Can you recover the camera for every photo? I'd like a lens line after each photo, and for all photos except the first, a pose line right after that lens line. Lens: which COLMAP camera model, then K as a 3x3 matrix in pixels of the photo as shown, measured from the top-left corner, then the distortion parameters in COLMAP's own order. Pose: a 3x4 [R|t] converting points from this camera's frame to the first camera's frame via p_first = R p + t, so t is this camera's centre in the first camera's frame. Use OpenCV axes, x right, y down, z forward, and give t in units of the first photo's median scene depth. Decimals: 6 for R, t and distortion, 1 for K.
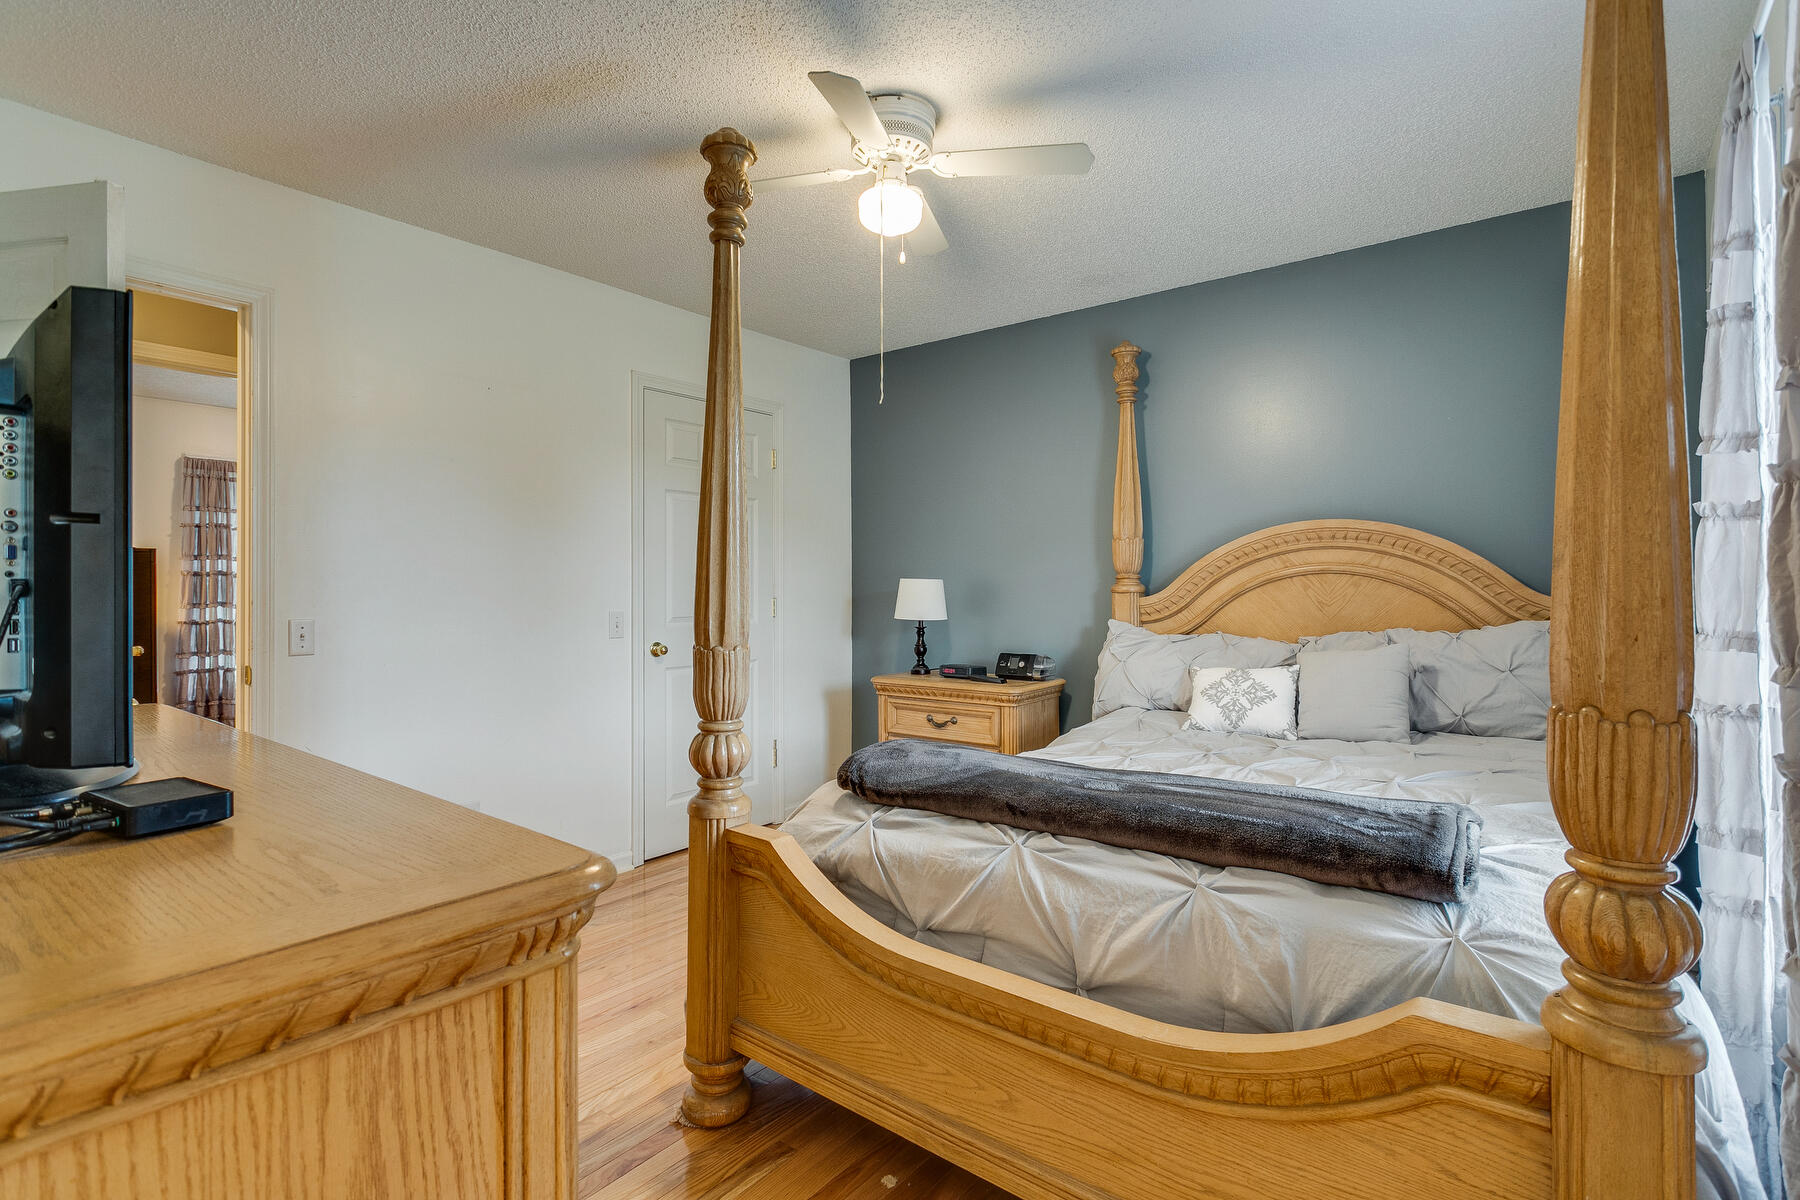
lens RADIAL K [[854.2, 0, 901.2], [0, 854.2, 593.2], [0, 0, 1]] dist [0.003401, 0.000622]
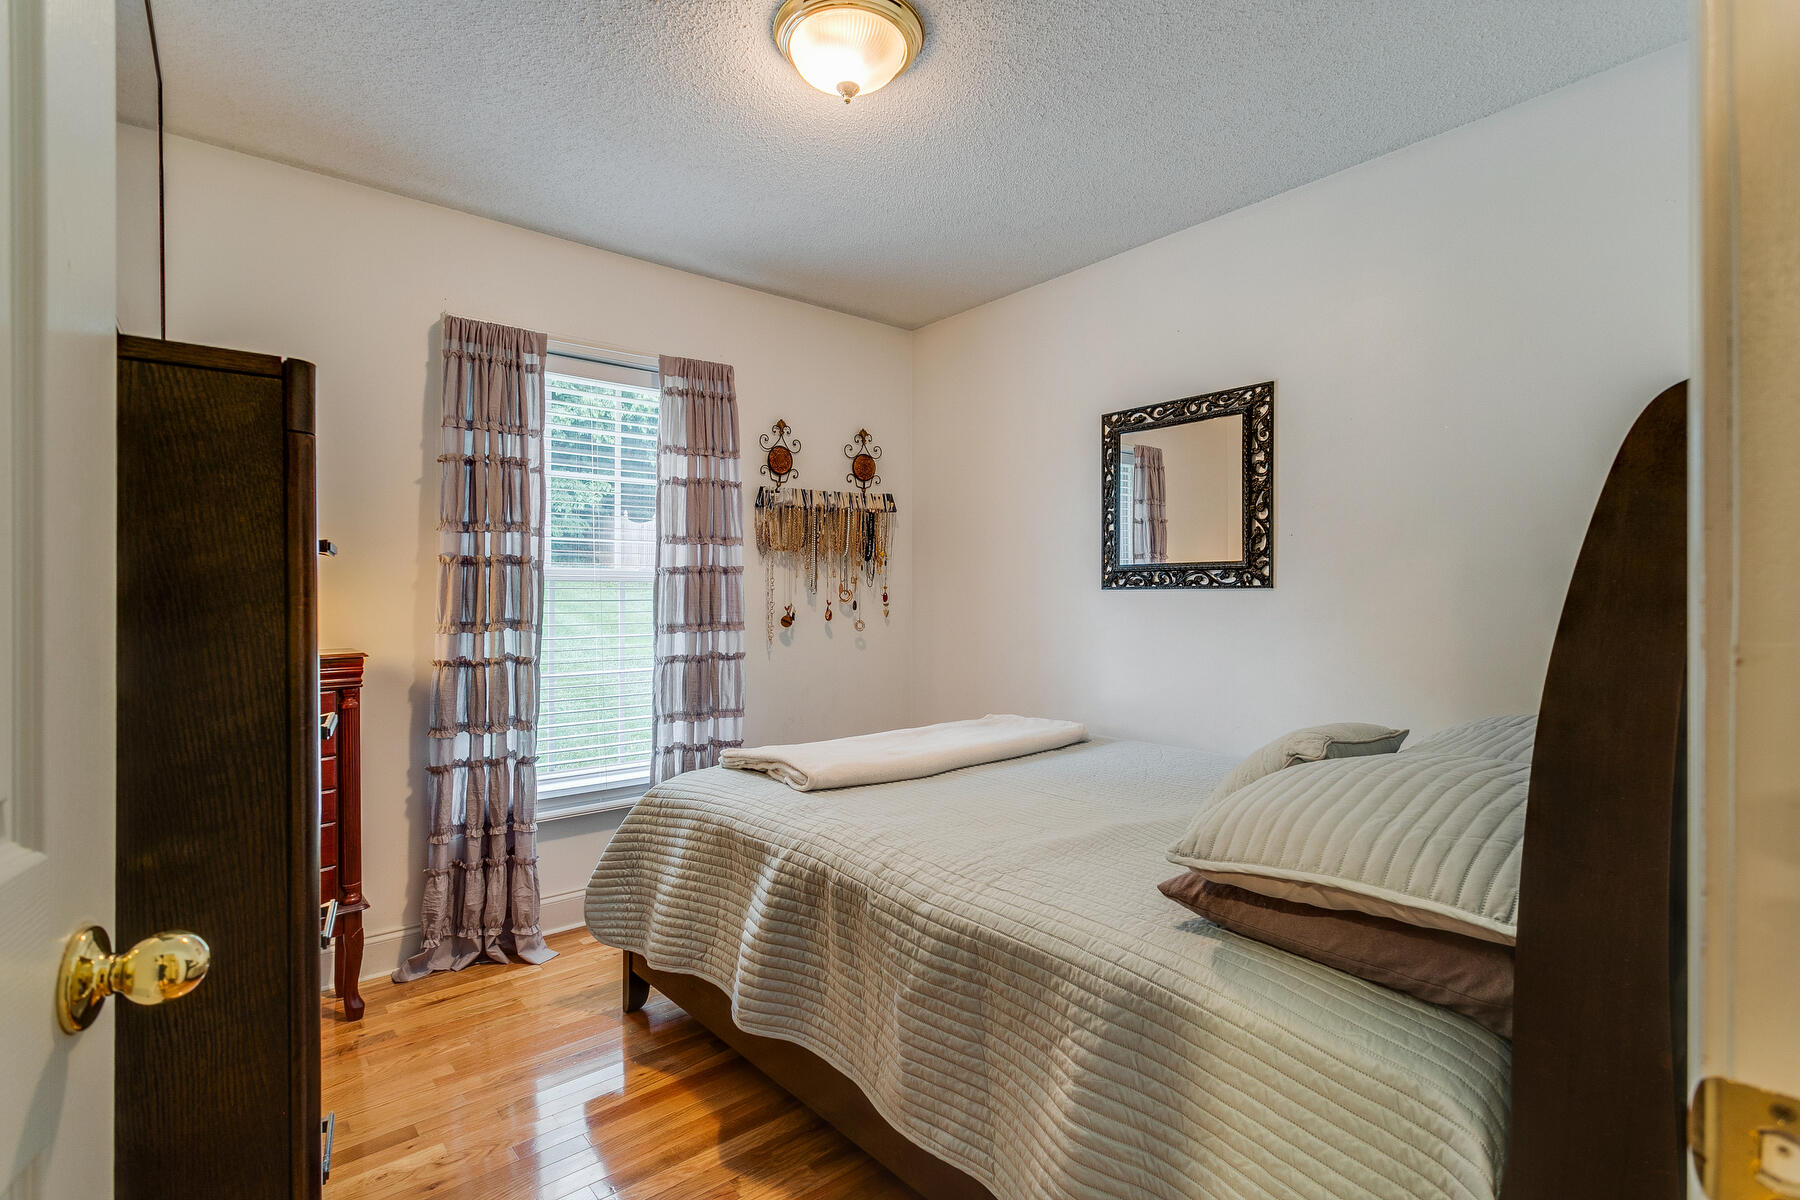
lens RADIAL K [[854.2, 0, 902.2], [0, 854.2, 597.0], [0, 0, 1]] dist [0.003401, 0.000622]
pose [[0.978279, -0.001420, -0.207289, -0.483265], [0.000944, 0.999997, -0.002399, -0.001164], [0.207291, 0.002151, 0.978277, 0.579496]]
